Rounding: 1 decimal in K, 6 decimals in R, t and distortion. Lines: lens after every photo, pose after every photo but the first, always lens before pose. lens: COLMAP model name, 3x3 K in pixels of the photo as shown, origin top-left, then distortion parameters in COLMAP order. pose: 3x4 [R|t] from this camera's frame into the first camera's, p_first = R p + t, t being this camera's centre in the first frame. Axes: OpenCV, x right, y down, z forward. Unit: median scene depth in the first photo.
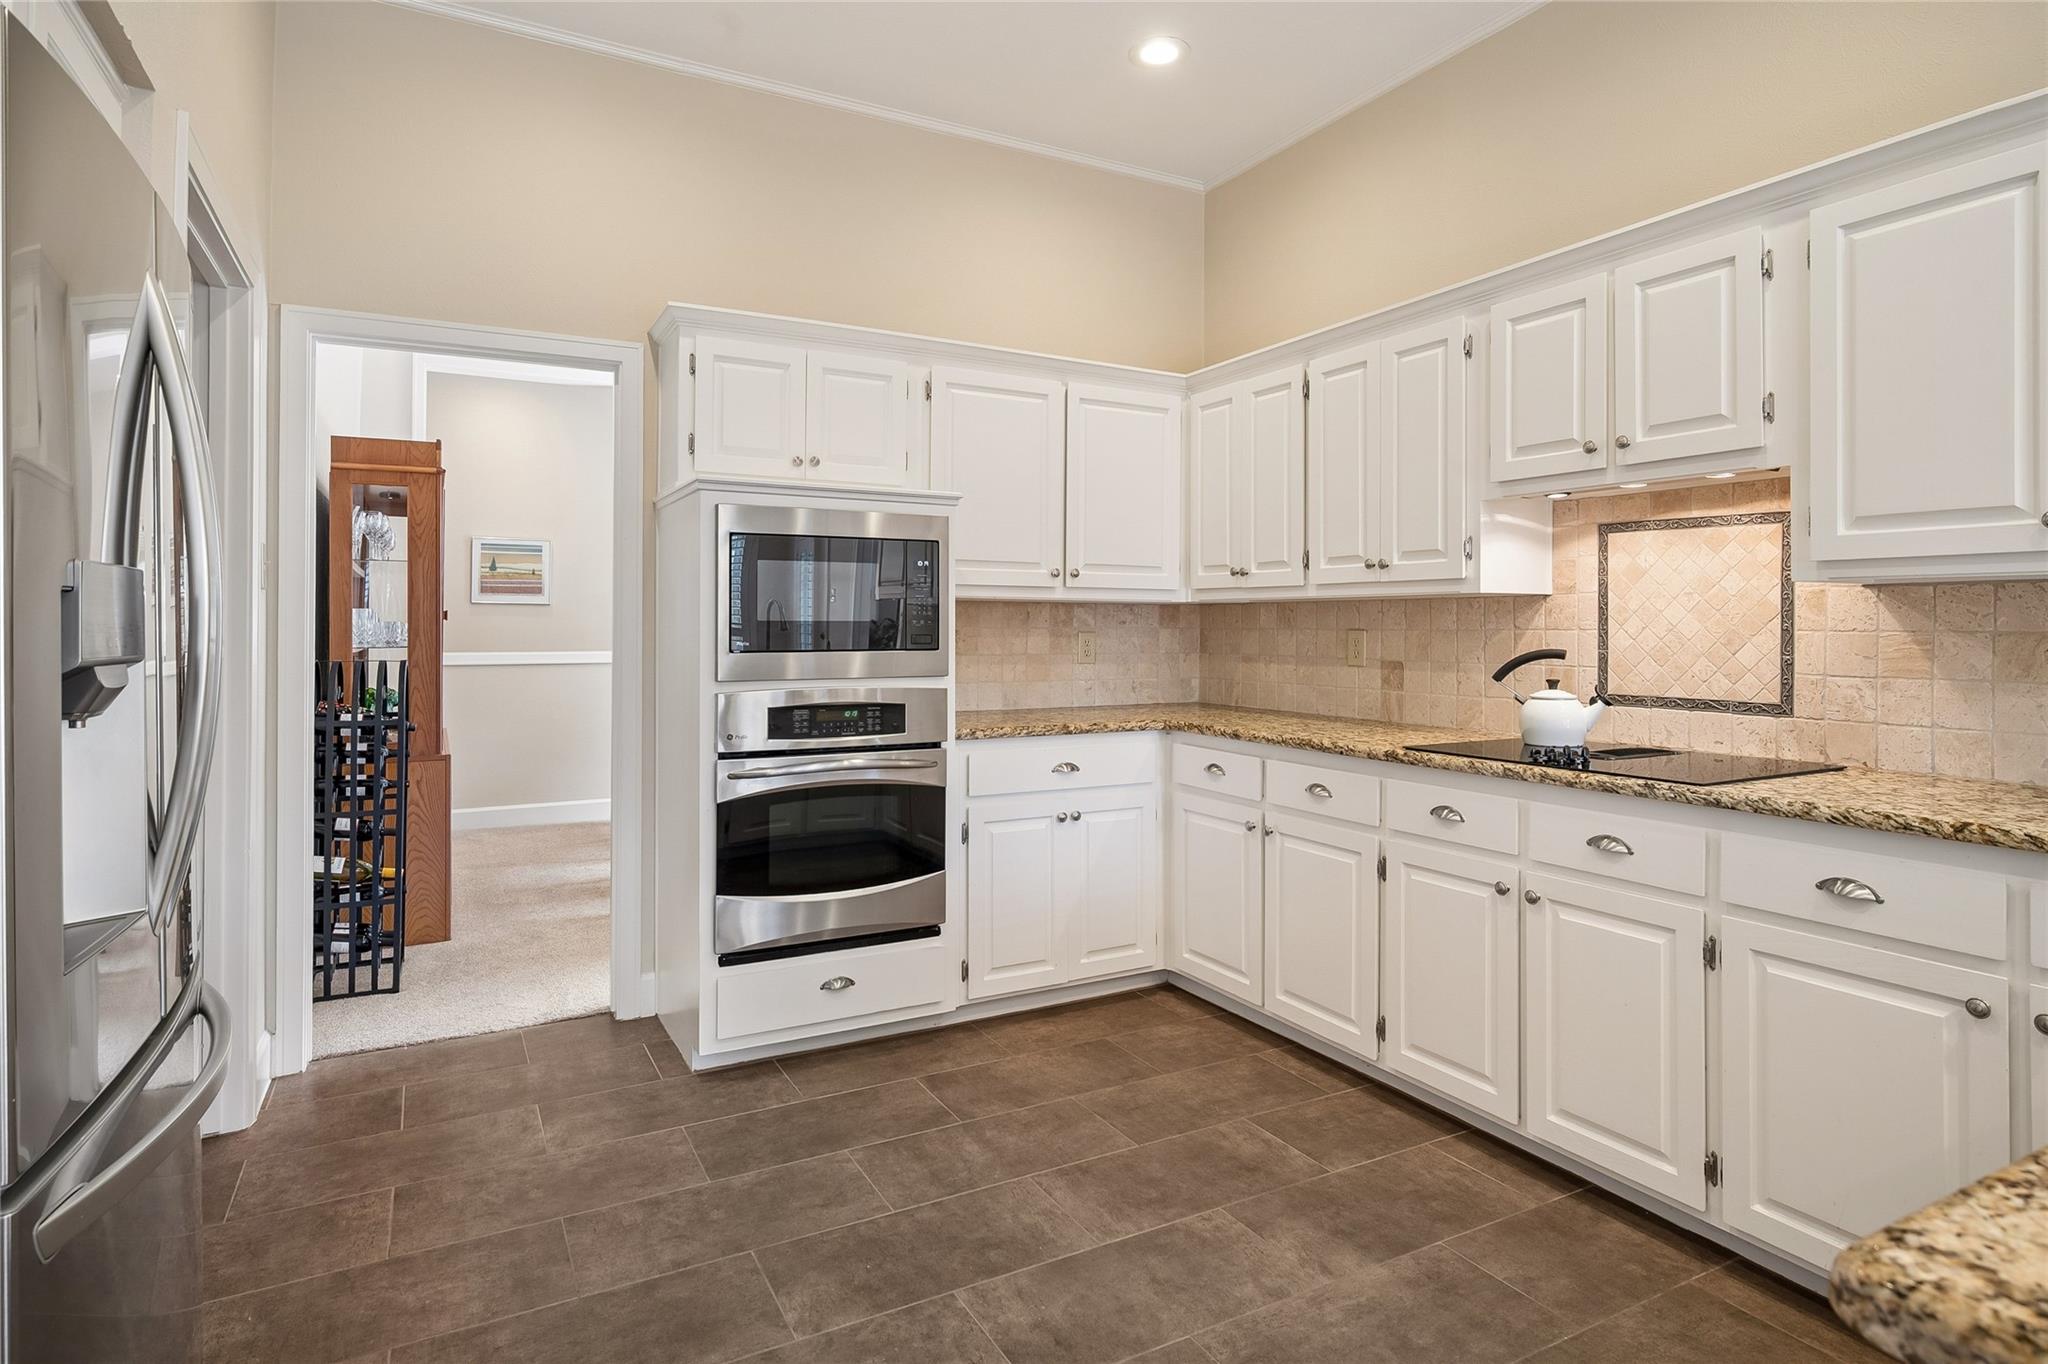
lens RADIAL K [[1058.5, 0, 1023.1], [0, 1058.5, 671.1], [0, 0, 1]] dist [-0.001049, -0.000640]
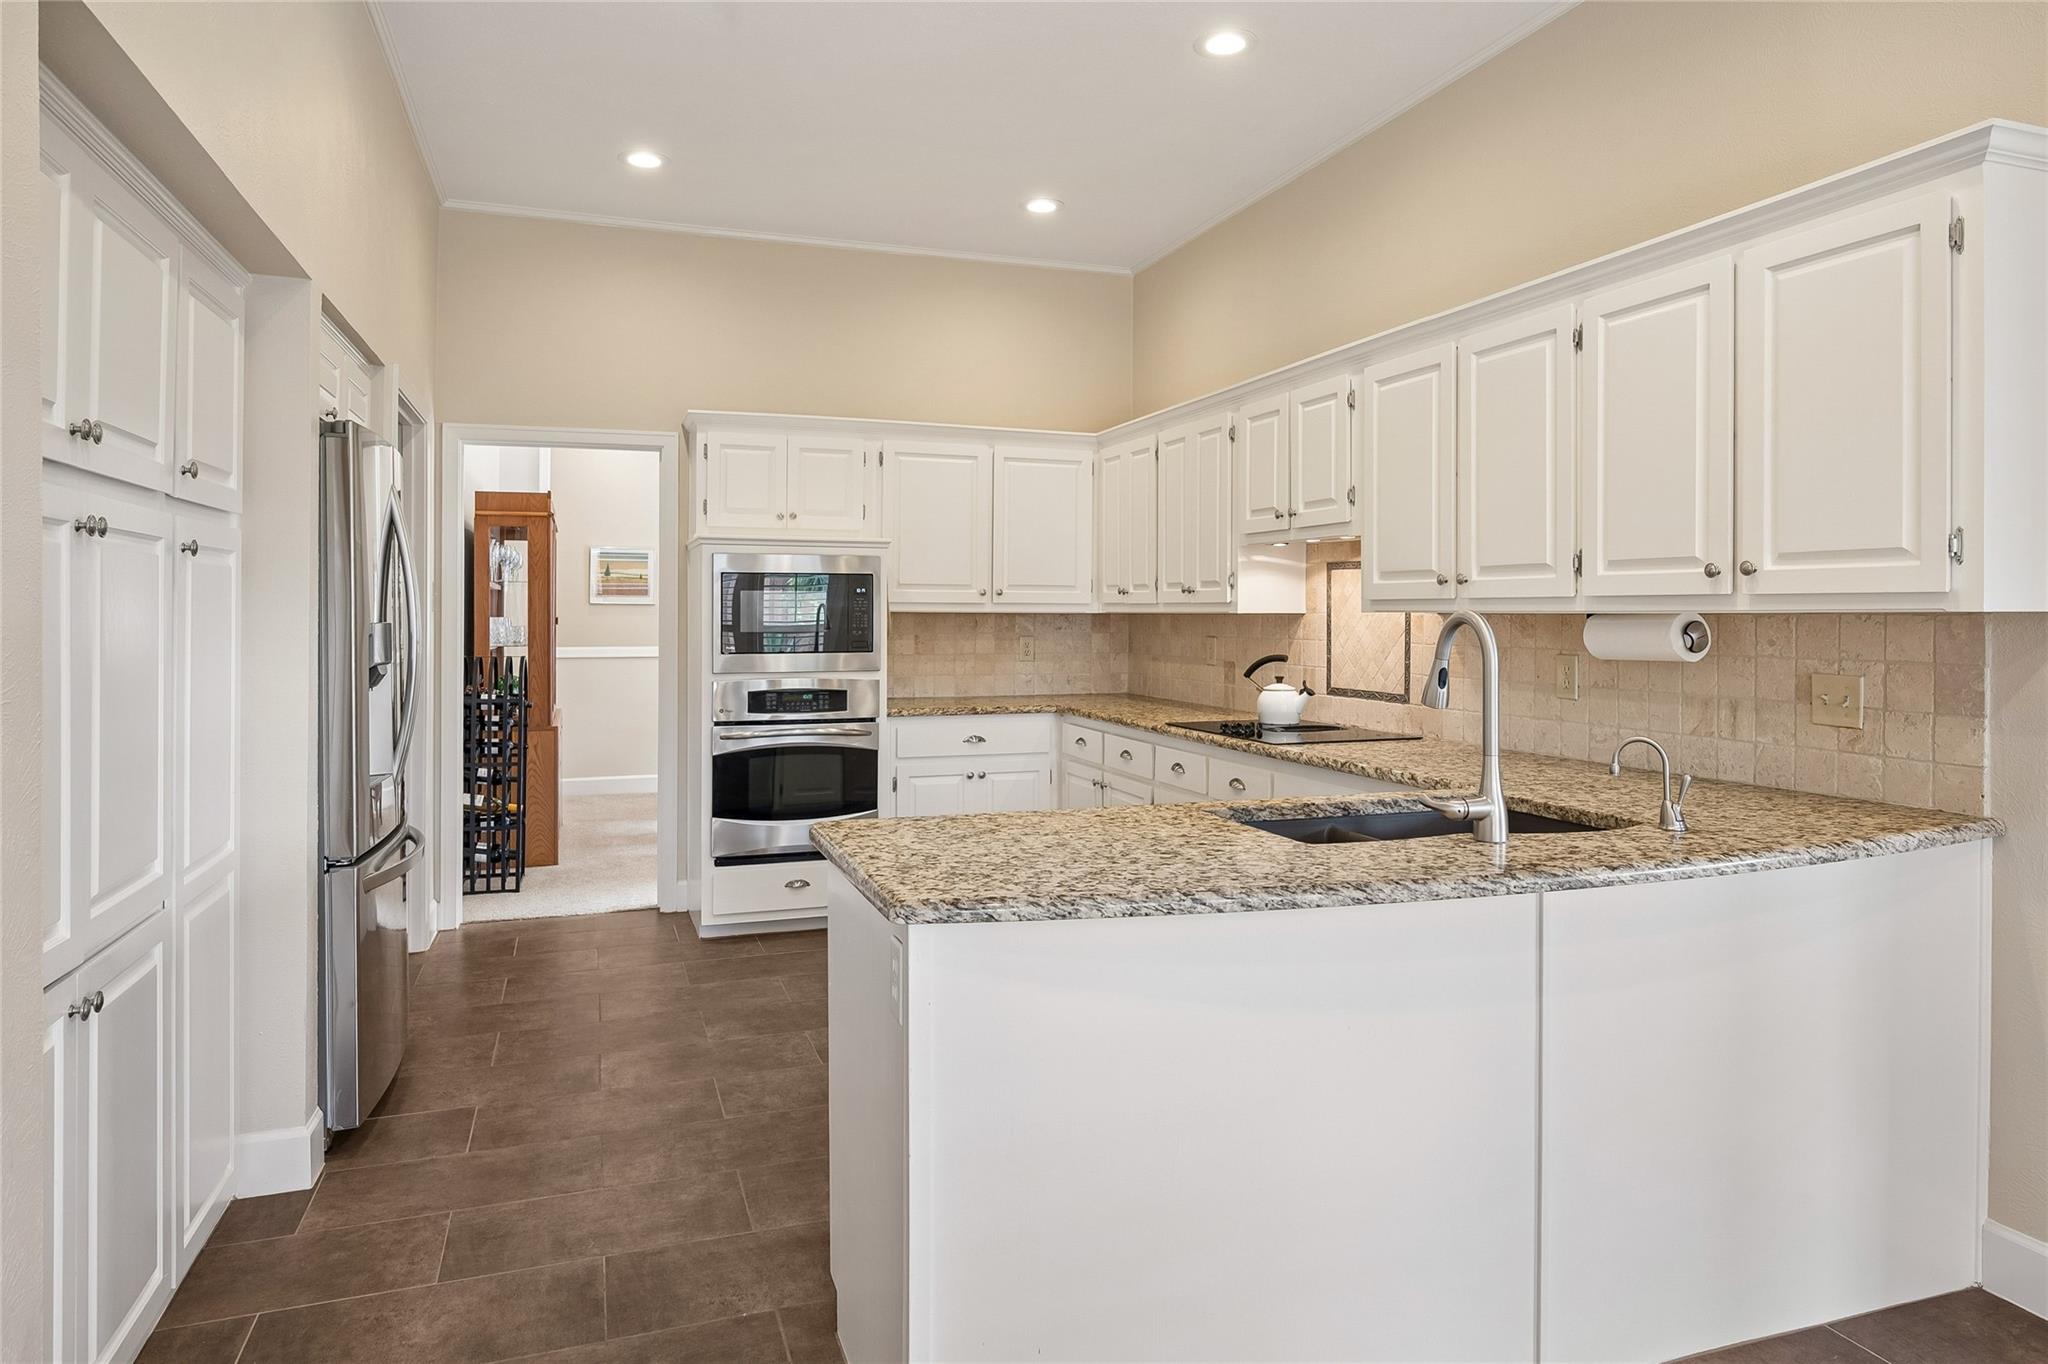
lens RADIAL K [[1185.6, 0, 1024.8], [0, 1185.6, 679.4], [0, 0, 1]] dist [-0.002664, 0.000153]
pose [[0.988612, 0.008193, -0.150264, 0.349139], [-0.006117, 0.999879, 0.014269, -0.007028], [0.150363, -0.013188, 0.988543, -0.511437]]
